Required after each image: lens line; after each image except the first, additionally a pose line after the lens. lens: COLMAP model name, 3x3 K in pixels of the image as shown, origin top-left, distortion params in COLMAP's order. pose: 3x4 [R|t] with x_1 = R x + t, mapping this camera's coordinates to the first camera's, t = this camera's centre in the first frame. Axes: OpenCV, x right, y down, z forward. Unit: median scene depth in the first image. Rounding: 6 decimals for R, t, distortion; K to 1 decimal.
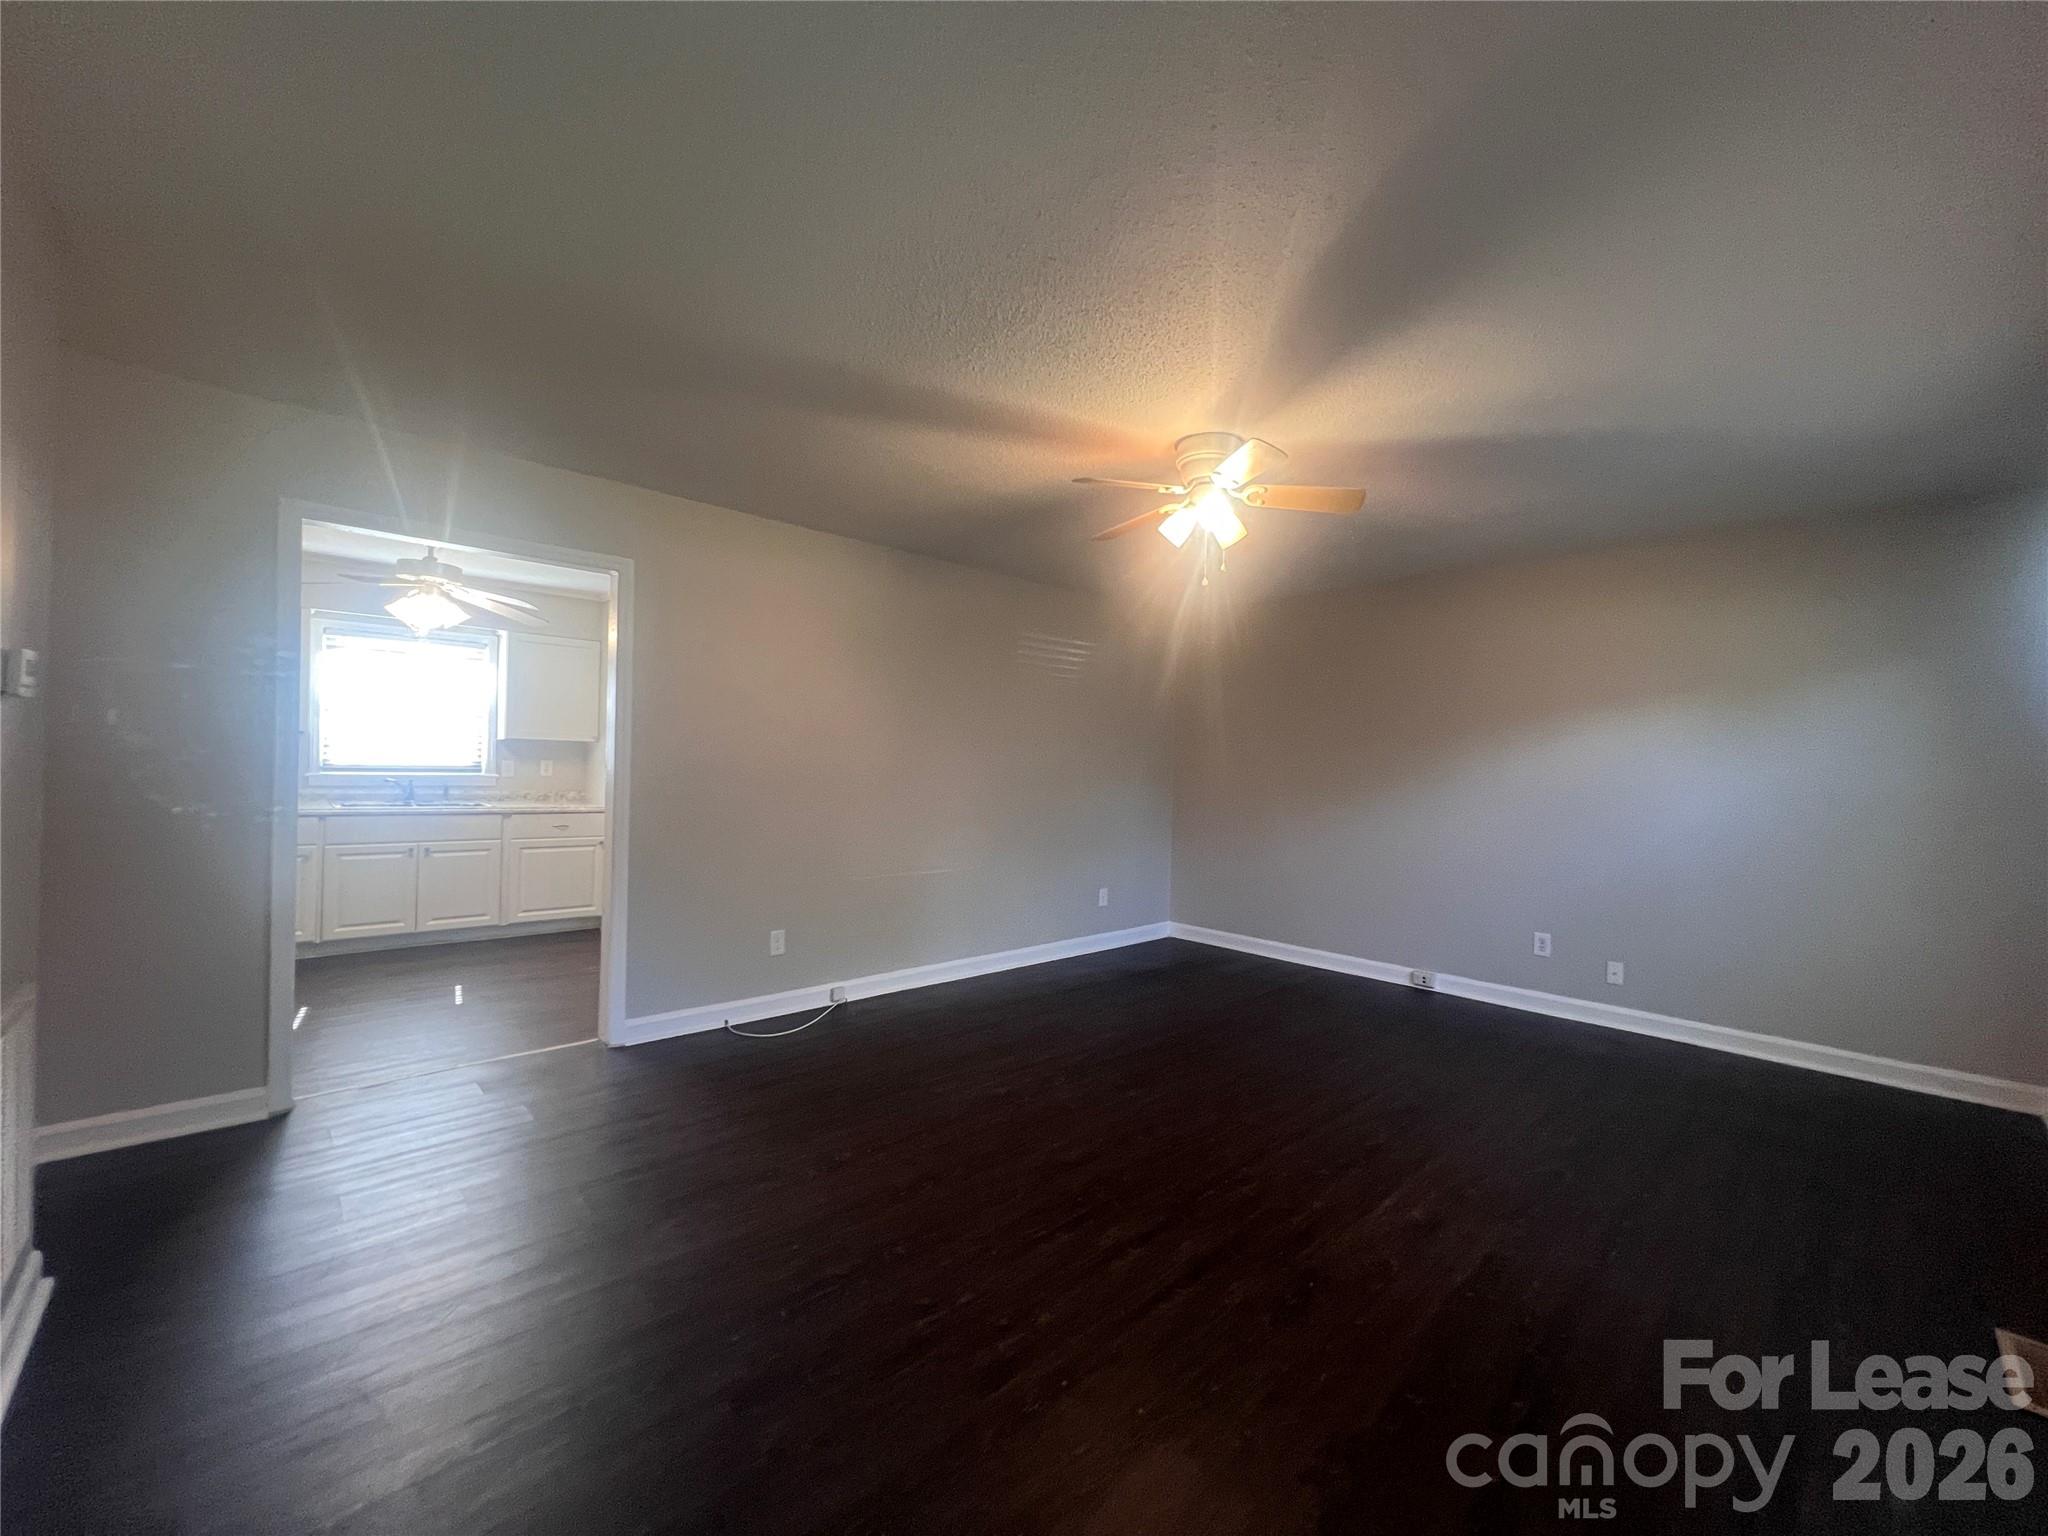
lens RADIAL K [[840.6, 0, 1024.0], [0, 840.6, 768.0], [0, 0, 1]] dist [-0.001242, -0.000137]
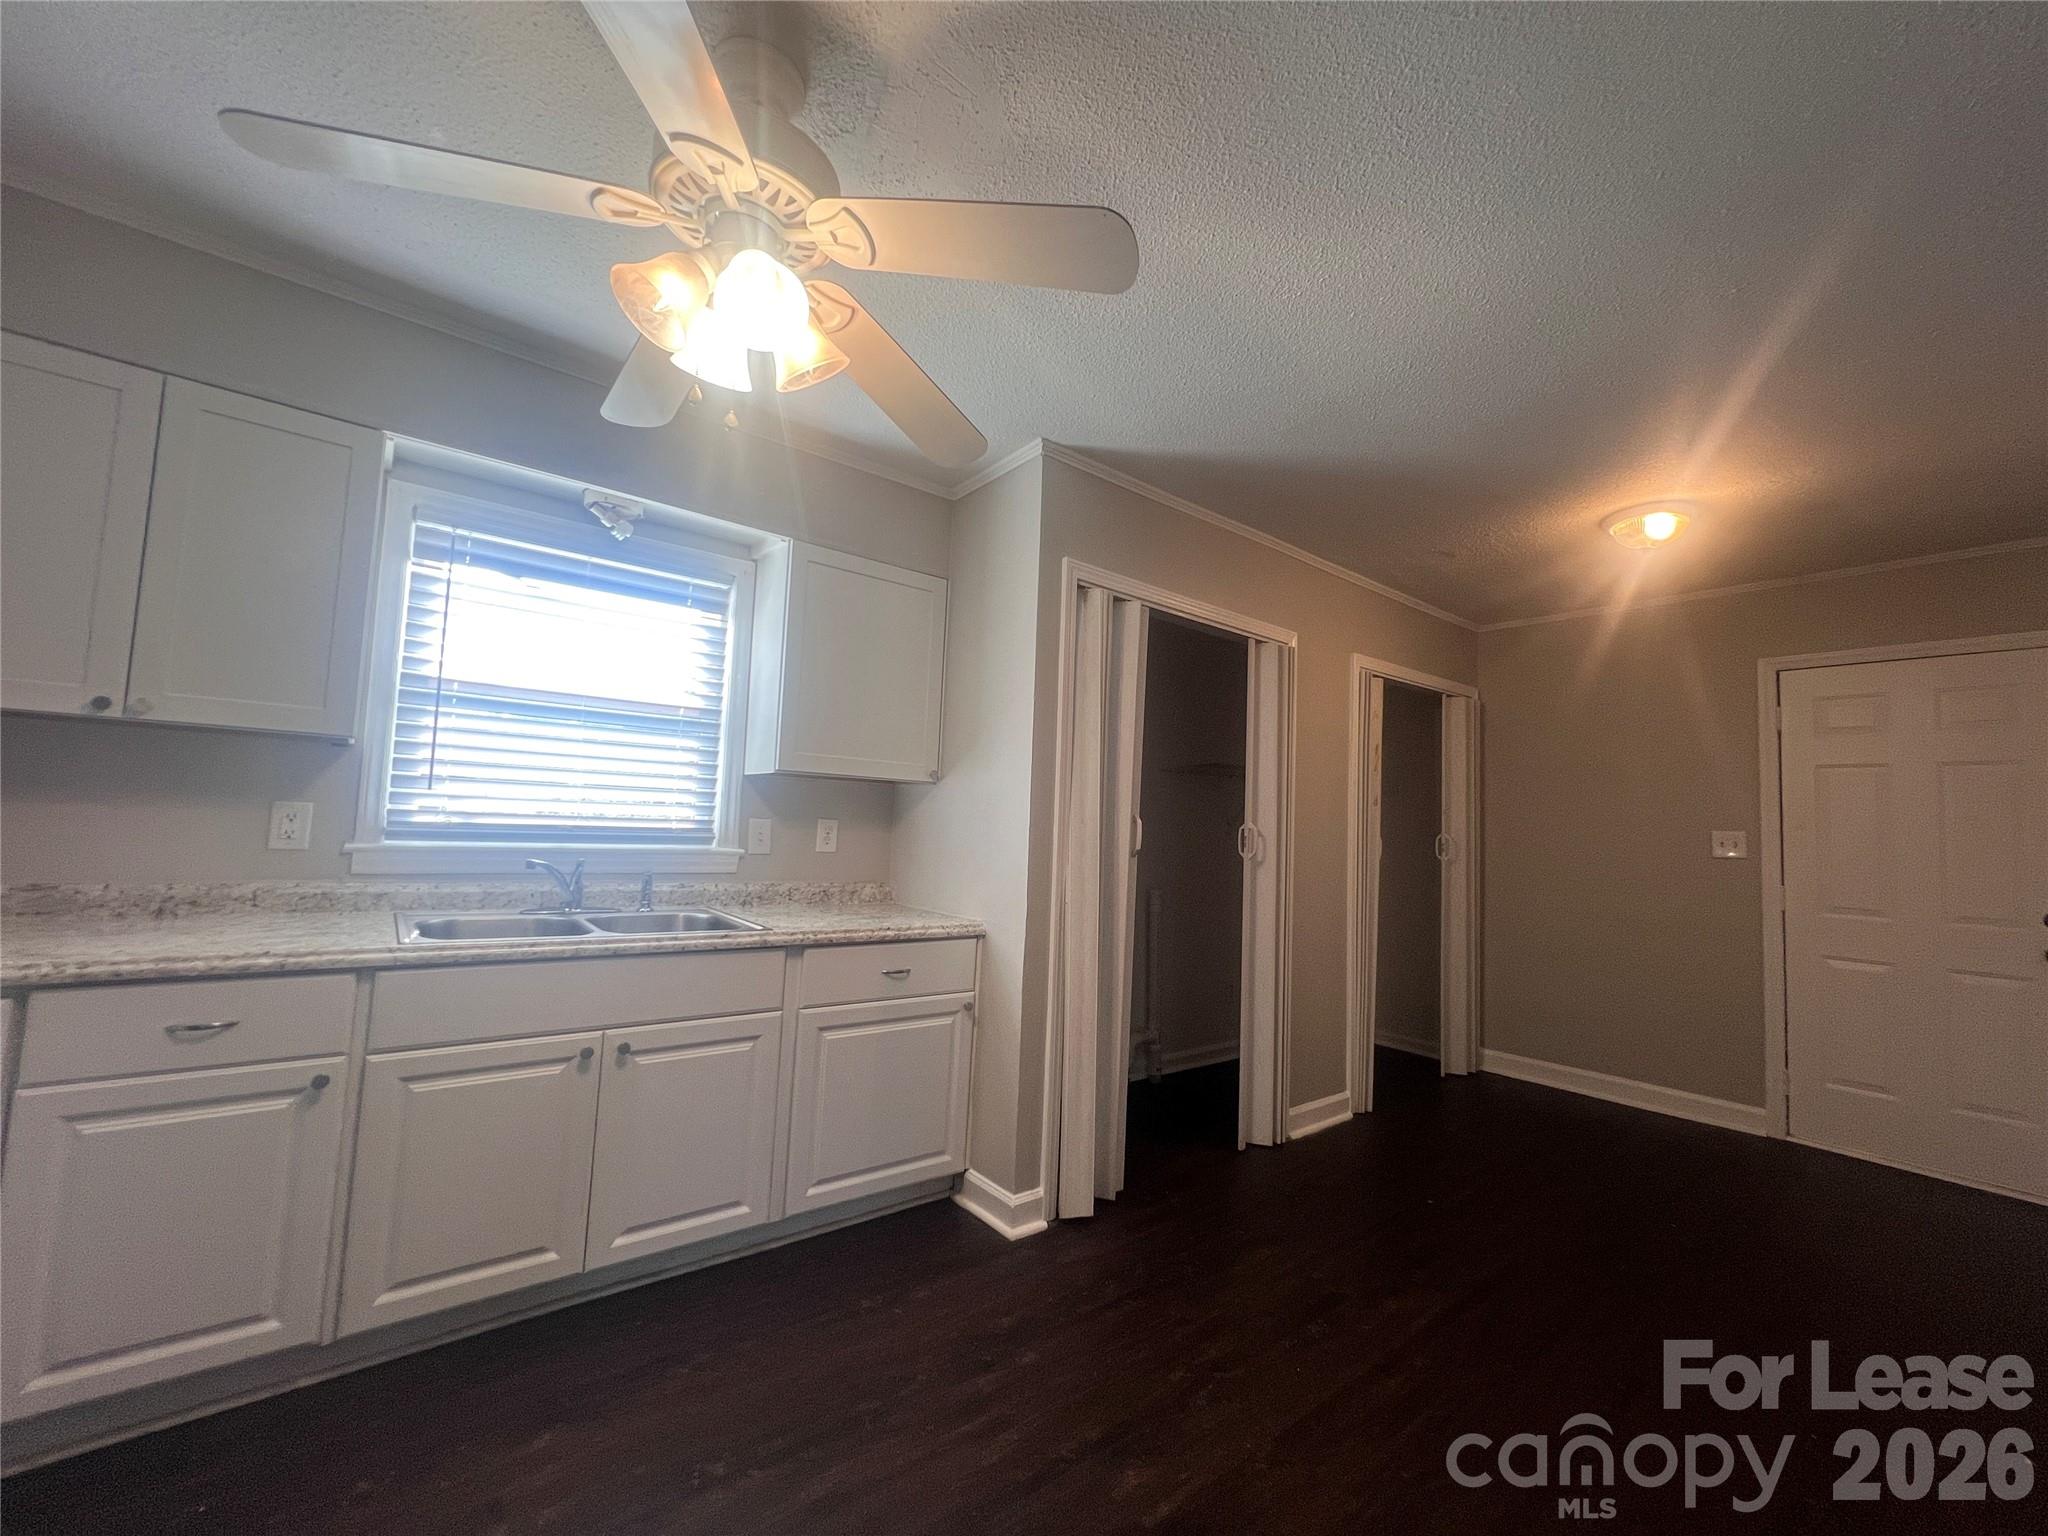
lens RADIAL K [[817.3, 0, 1028.0], [0, 817.3, 765.7], [0, 0, 1]] dist [-0.001661, 0.000005]
pose [[0.998364, 0.016993, -0.054603, -0.470798], [-0.021333, 0.996574, -0.079913, -0.006284], [0.053058, 0.080947, 0.995305, 0.580105]]
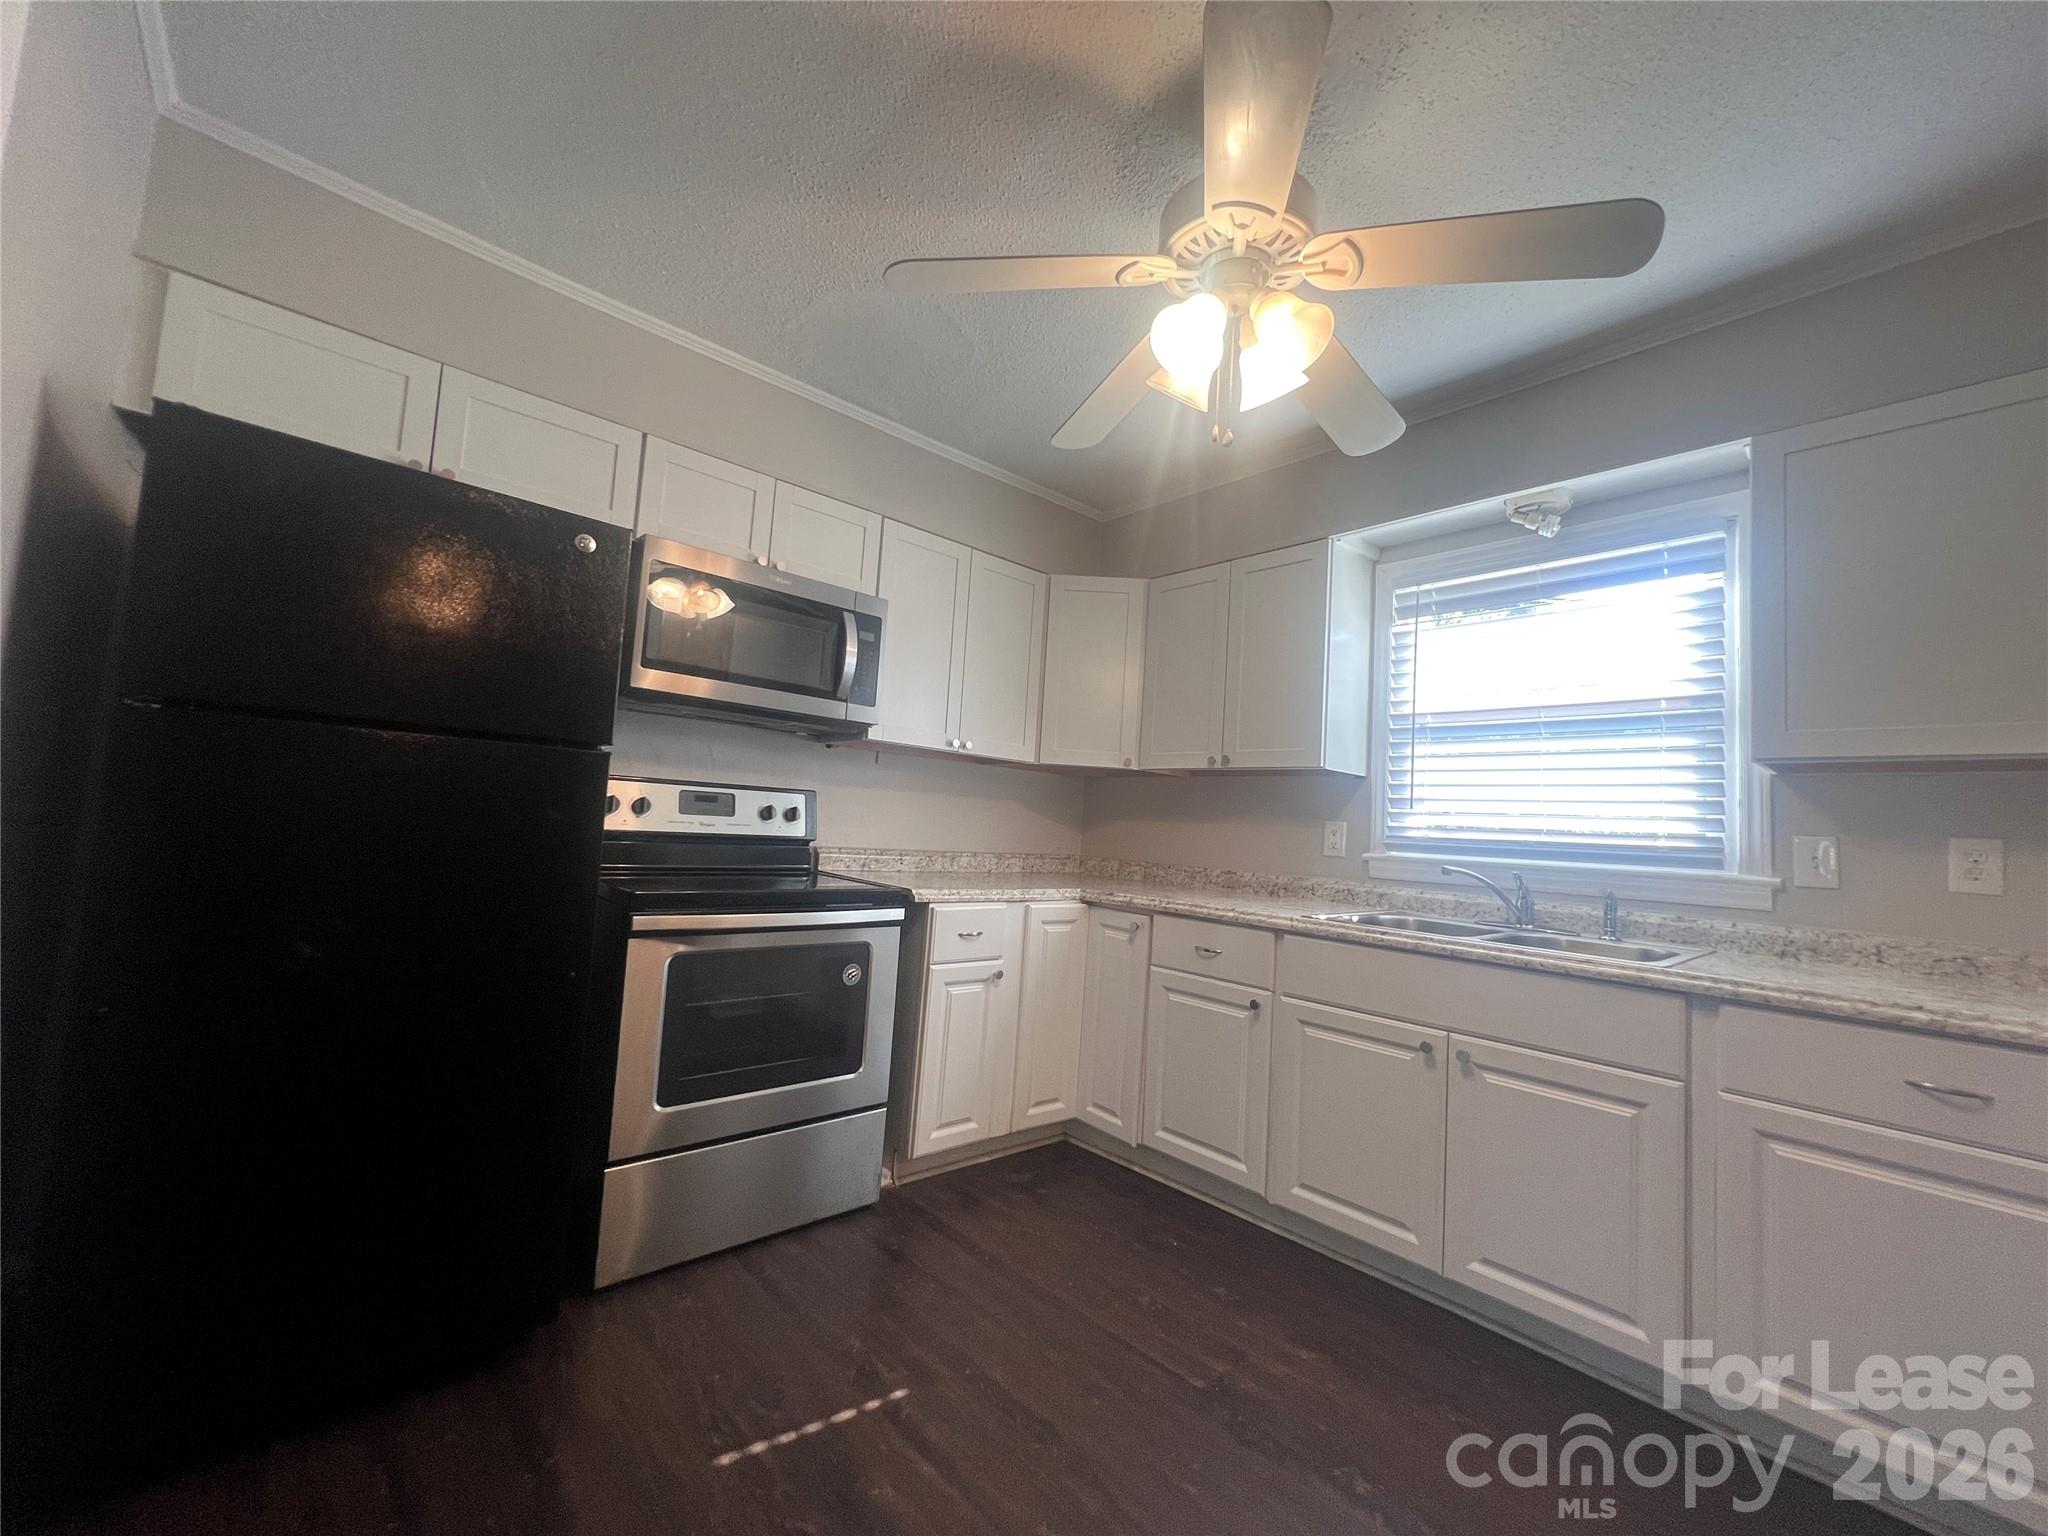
lens RADIAL K [[817.3, 0, 1028.0], [0, 817.3, 765.7], [0, 0, 1]] dist [-0.001661, 0.000005]
pose [[0.006445, -0.098845, -0.995082, -0.313691], [-0.065474, 0.992926, -0.099055, 0.016324], [0.997833, 0.065790, -0.000072, 0.742309]]
